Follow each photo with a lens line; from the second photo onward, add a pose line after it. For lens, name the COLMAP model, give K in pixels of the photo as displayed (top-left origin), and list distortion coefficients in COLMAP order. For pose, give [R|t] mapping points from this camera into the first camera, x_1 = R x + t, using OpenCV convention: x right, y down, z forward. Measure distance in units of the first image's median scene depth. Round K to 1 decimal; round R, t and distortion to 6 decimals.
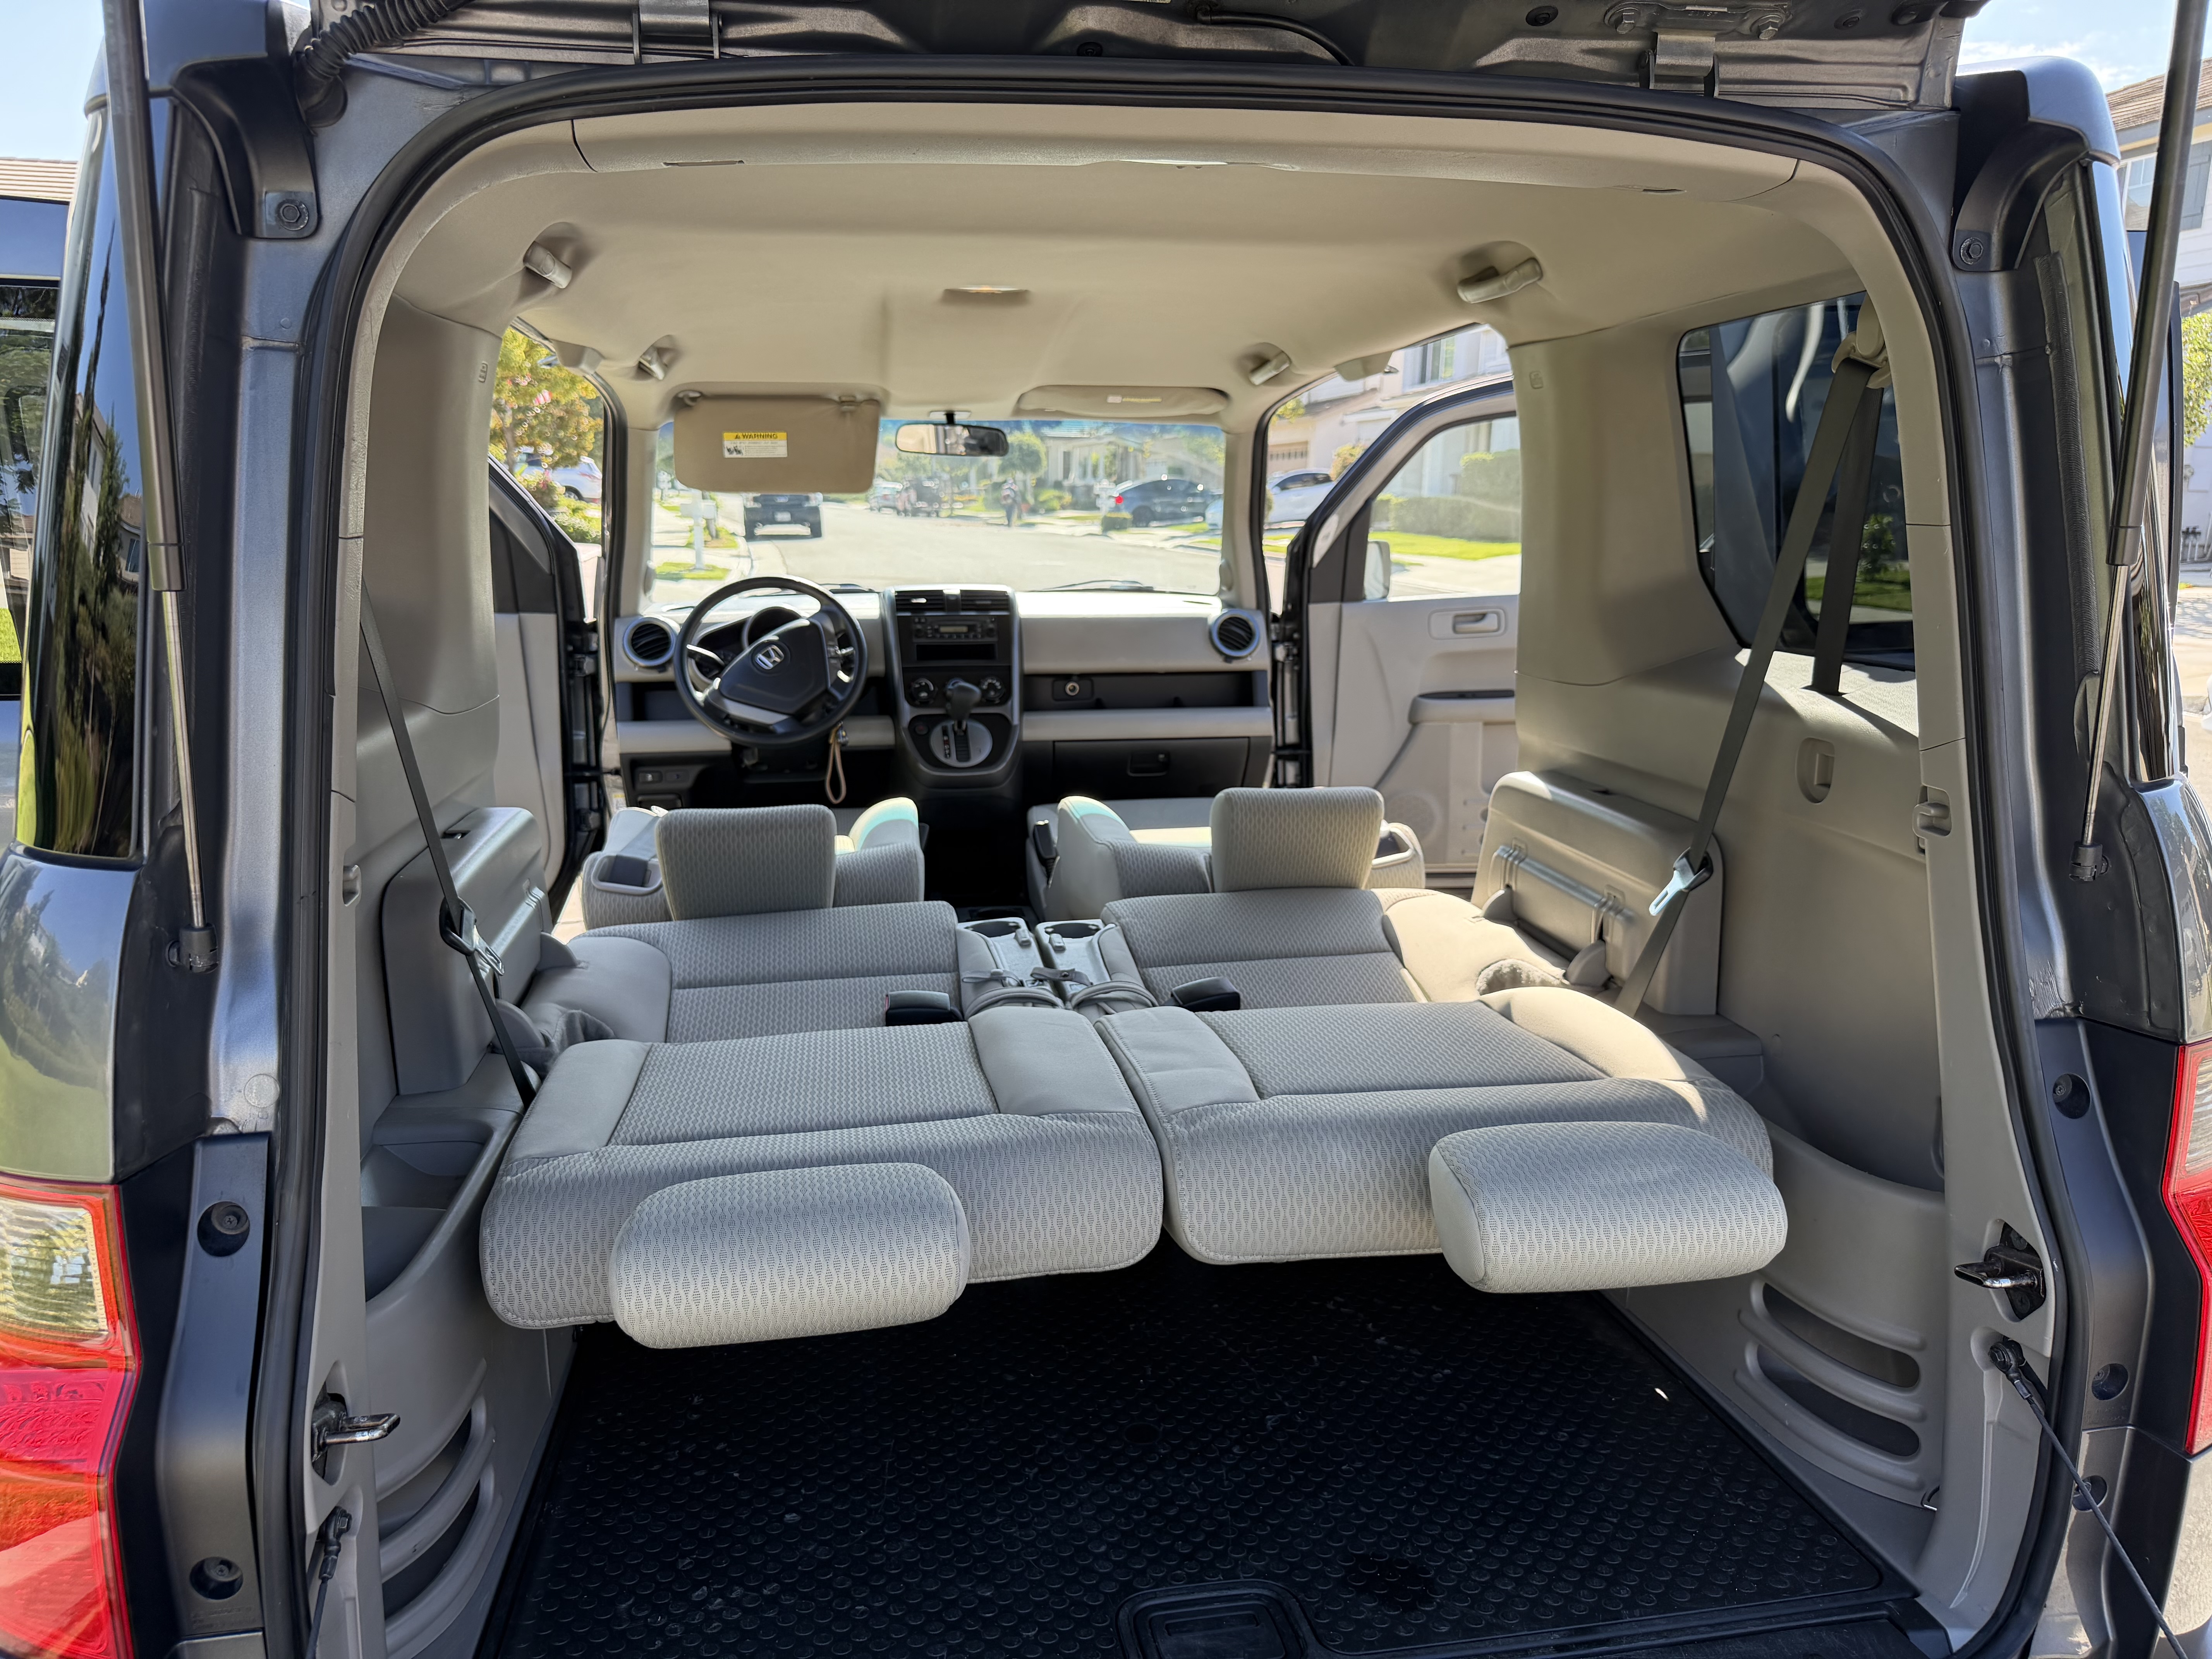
lens RADIAL K [[1631.6, 0, 1106.0], [0, 1631.6, 829.5], [0, 0, 1]] dist [0.094863, -0.102328]
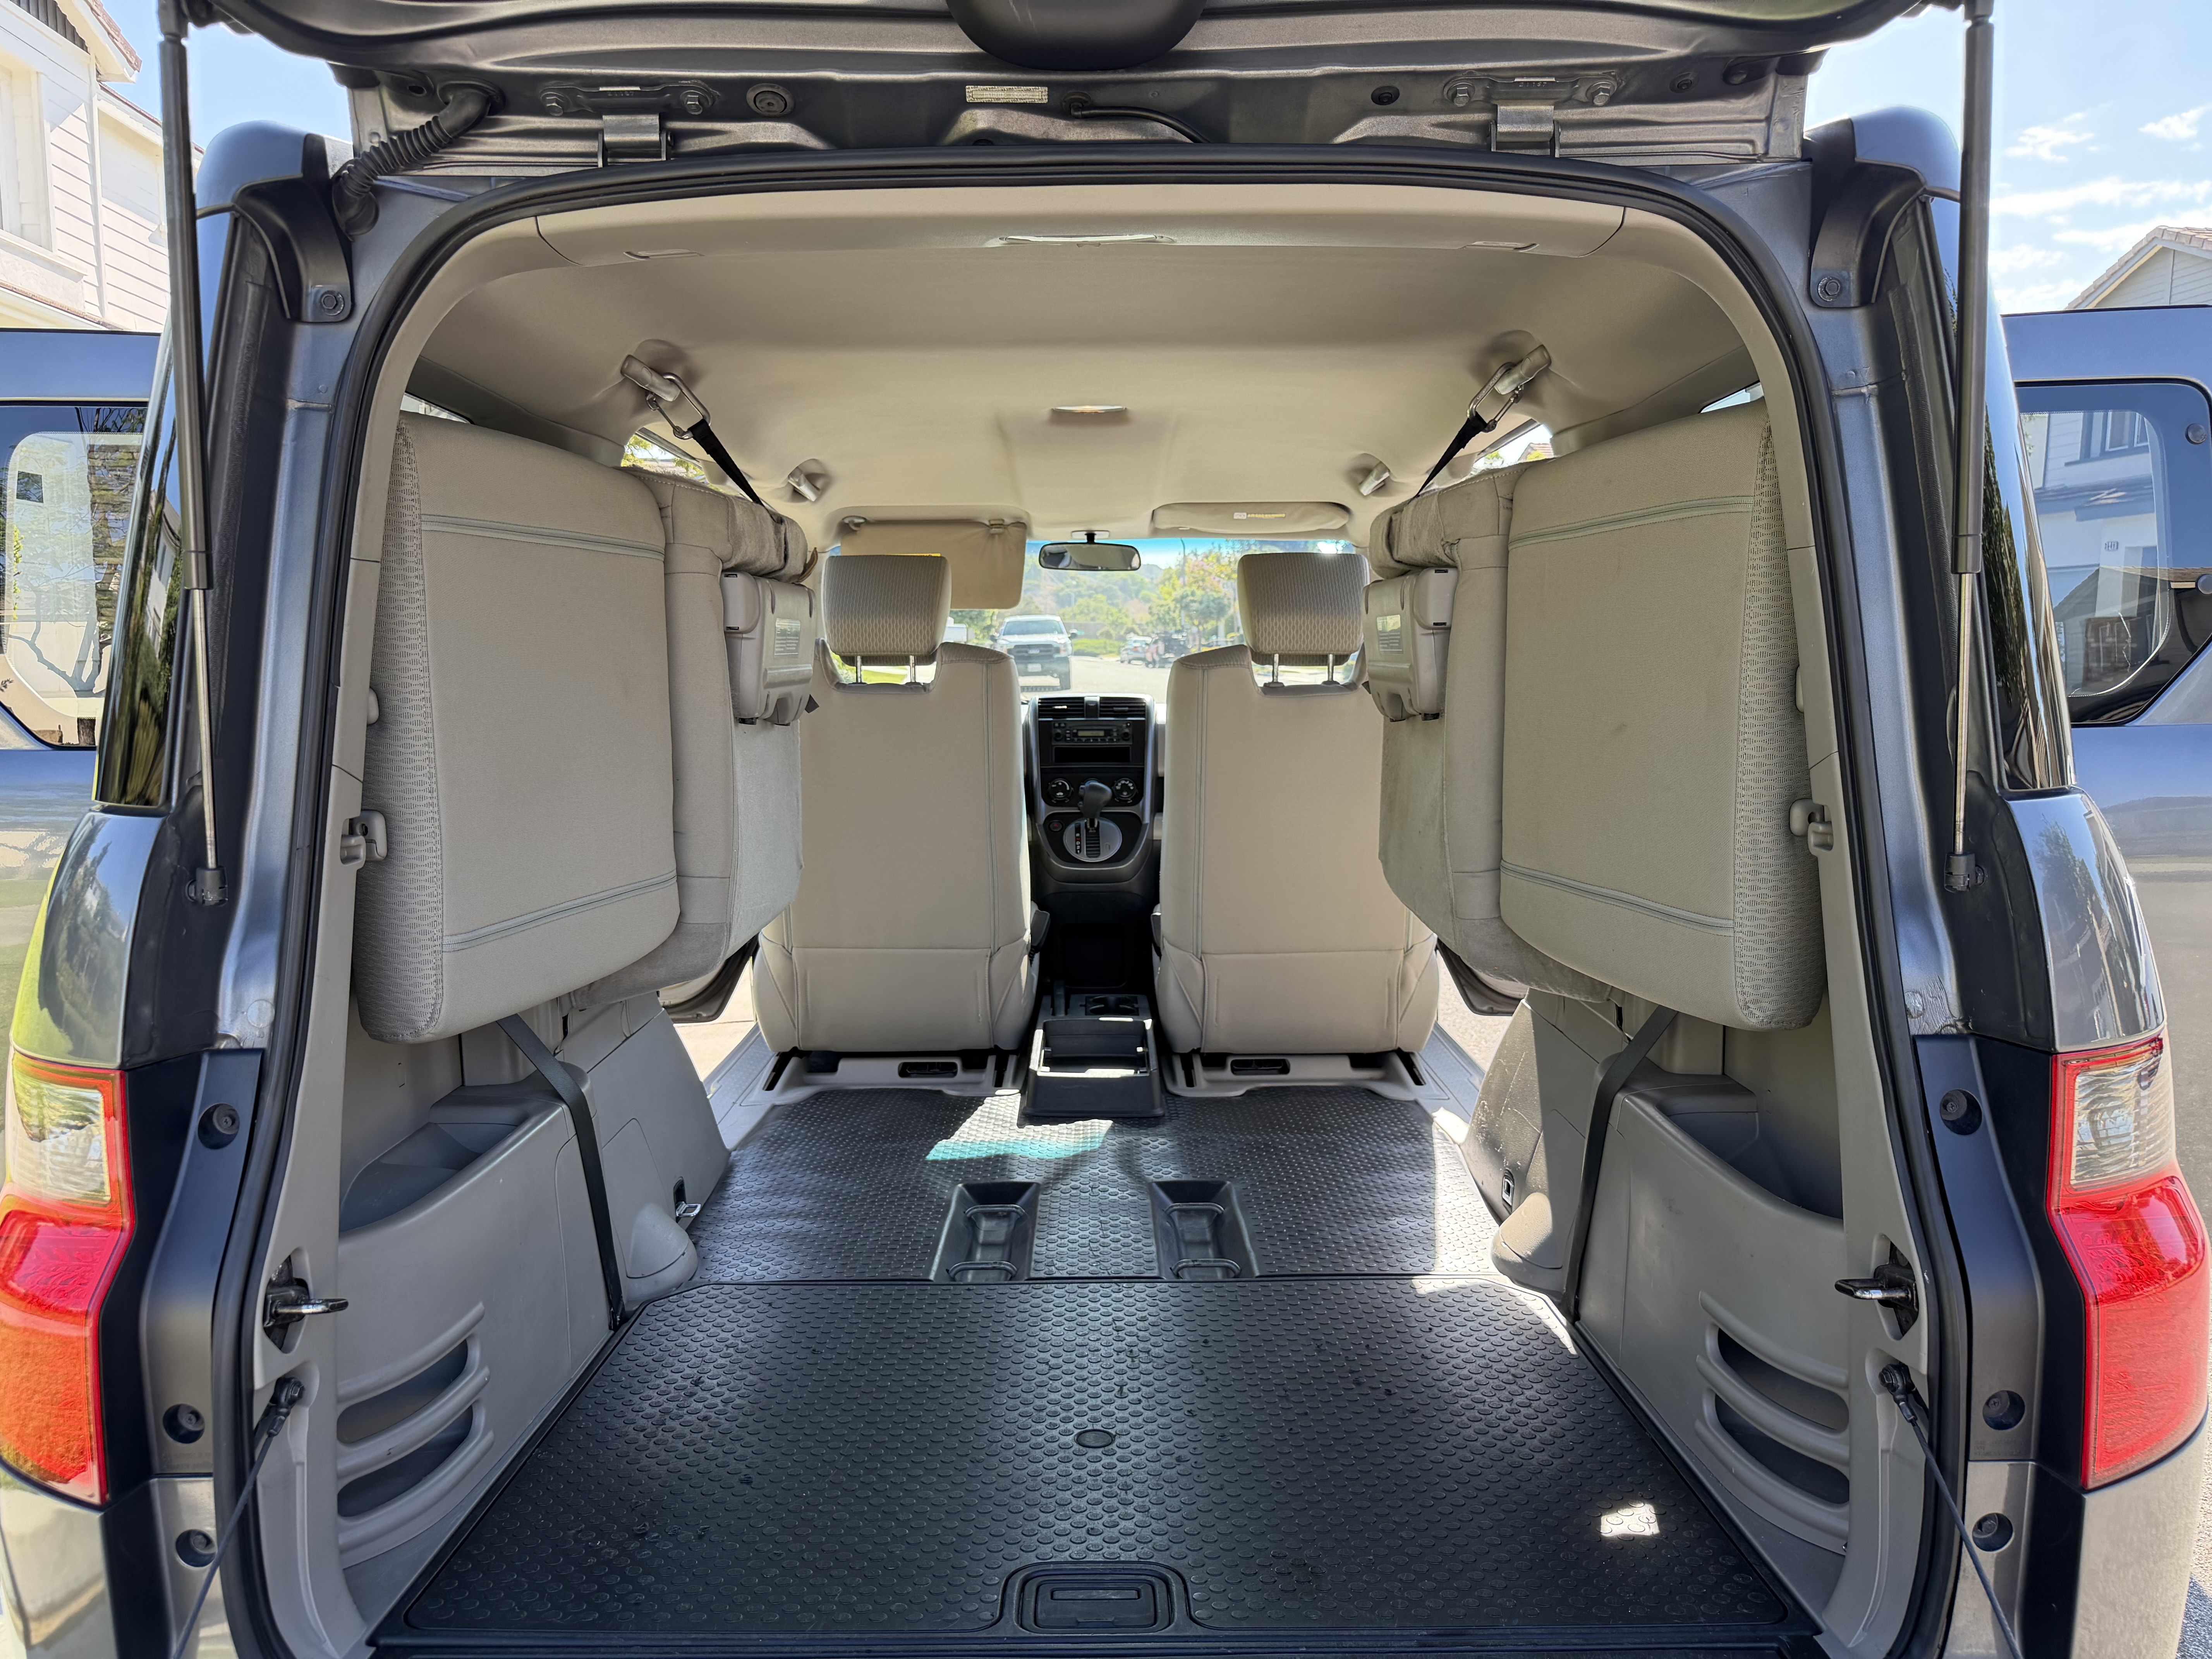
lens RADIAL K [[1631.6, 0, 1106.0], [0, 1631.6, 829.5], [0, 0, 1]] dist [0.094863, -0.102328]
pose [[0.984934, 0.012408, -0.172488, 0.259581], [-0.029558, 0.994824, -0.097218, 0.108857], [0.170389, 0.100852, 0.980202, -0.070674]]
